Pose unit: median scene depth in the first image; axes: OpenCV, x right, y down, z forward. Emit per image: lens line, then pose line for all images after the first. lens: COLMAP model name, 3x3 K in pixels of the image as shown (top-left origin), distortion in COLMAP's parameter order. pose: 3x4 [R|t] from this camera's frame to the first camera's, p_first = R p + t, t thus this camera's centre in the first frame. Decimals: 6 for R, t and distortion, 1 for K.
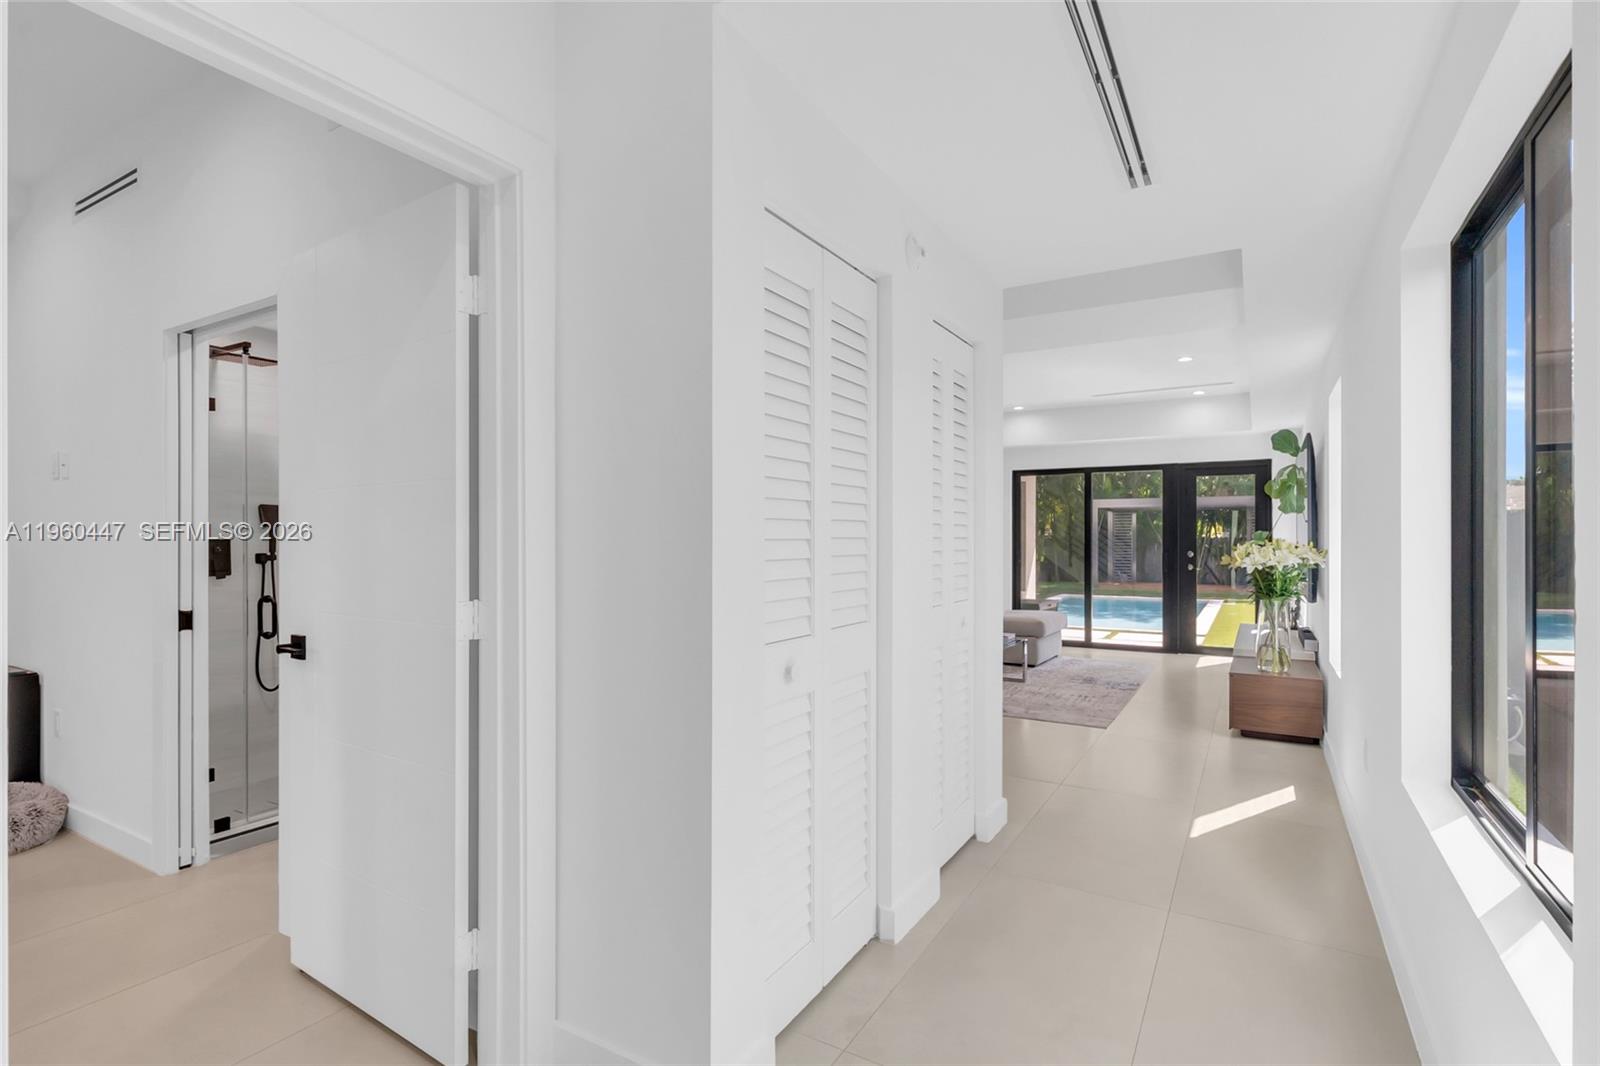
lens RADIAL K [[768.8, 0, 801.6], [0, 768.8, 535.7], [0, 0, 1]] dist [-0.001269, -0.000276]
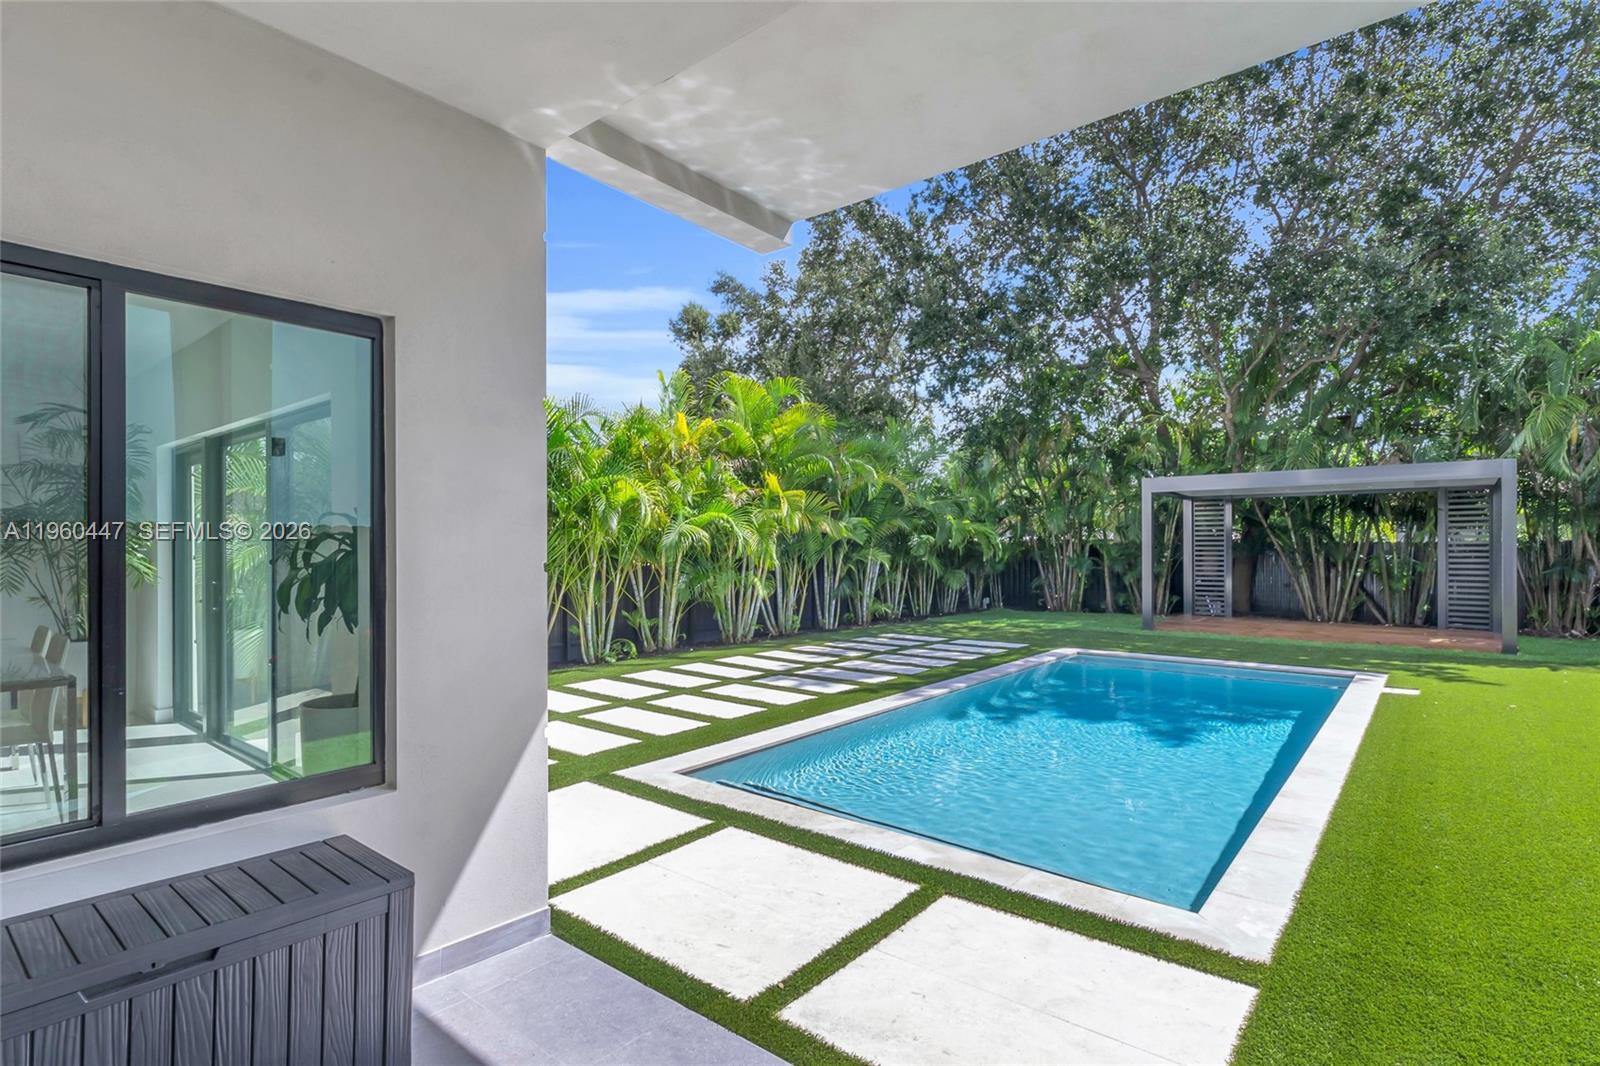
lens RADIAL K [[769.1, 0, 801.0], [0, 769.1, 538.9], [0, 0, 1]] dist [0.000317, 0.000032]
pose [[0.988991, -0.002948, -0.147945, 0.197649], [0.002047, 0.999978, -0.006245, 0.000744], [0.147961, 0.005873, 0.988976, 0.370369]]
